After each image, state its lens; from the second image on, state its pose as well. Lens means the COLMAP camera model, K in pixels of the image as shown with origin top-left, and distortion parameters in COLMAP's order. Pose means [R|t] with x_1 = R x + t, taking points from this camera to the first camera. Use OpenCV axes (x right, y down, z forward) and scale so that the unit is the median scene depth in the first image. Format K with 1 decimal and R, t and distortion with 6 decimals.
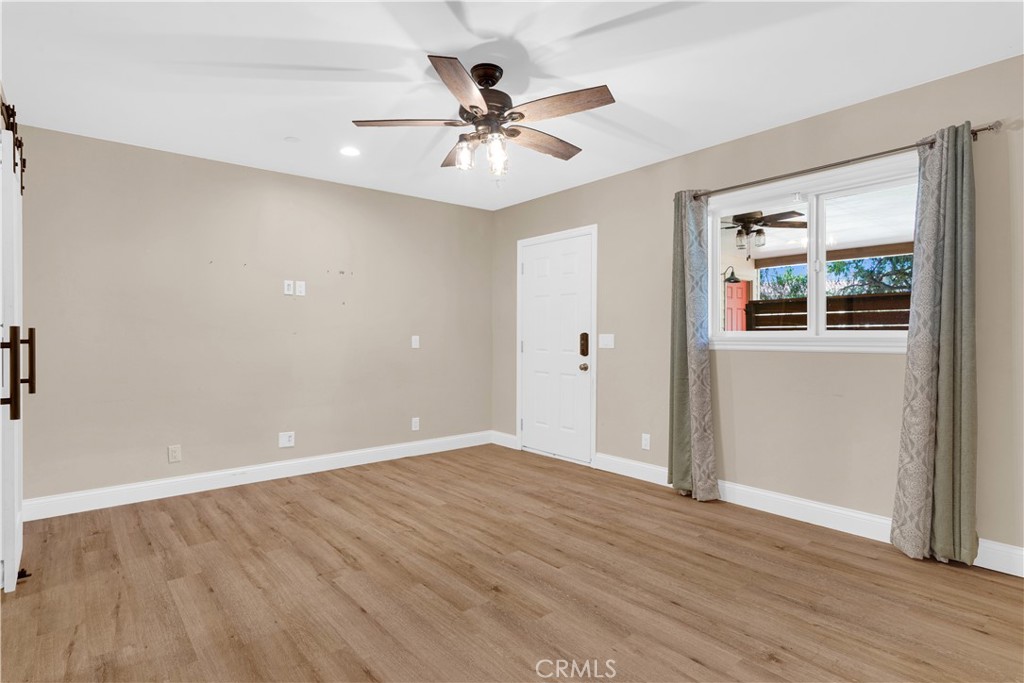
lens RADIAL K [[531.0, 0, 513.1], [0, 531.0, 338.3], [0, 0, 1]] dist [0.006431, 0.001398]
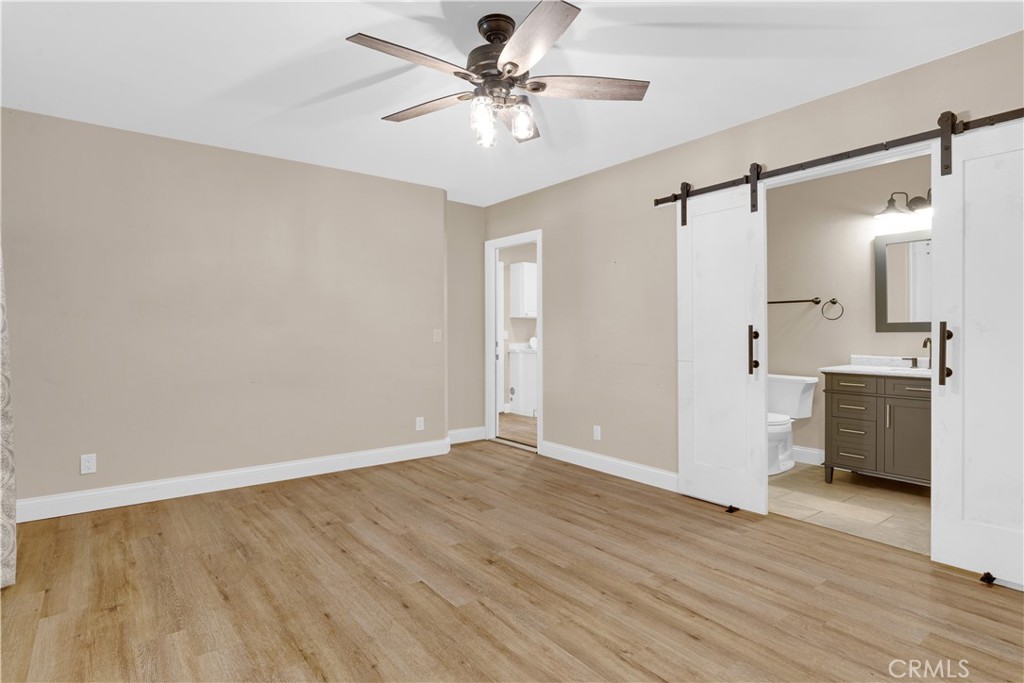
lens RADIAL K [[531.0, 0, 510.6], [0, 531.0, 336.9], [0, 0, 1]] dist [0.006431, 0.001398]
pose [[-0.999124, 0.003597, 0.041689, -0.106190], [0.004239, 0.999874, 0.015315, -0.003829], [-0.041629, 0.015478, -0.999013, 1.852091]]
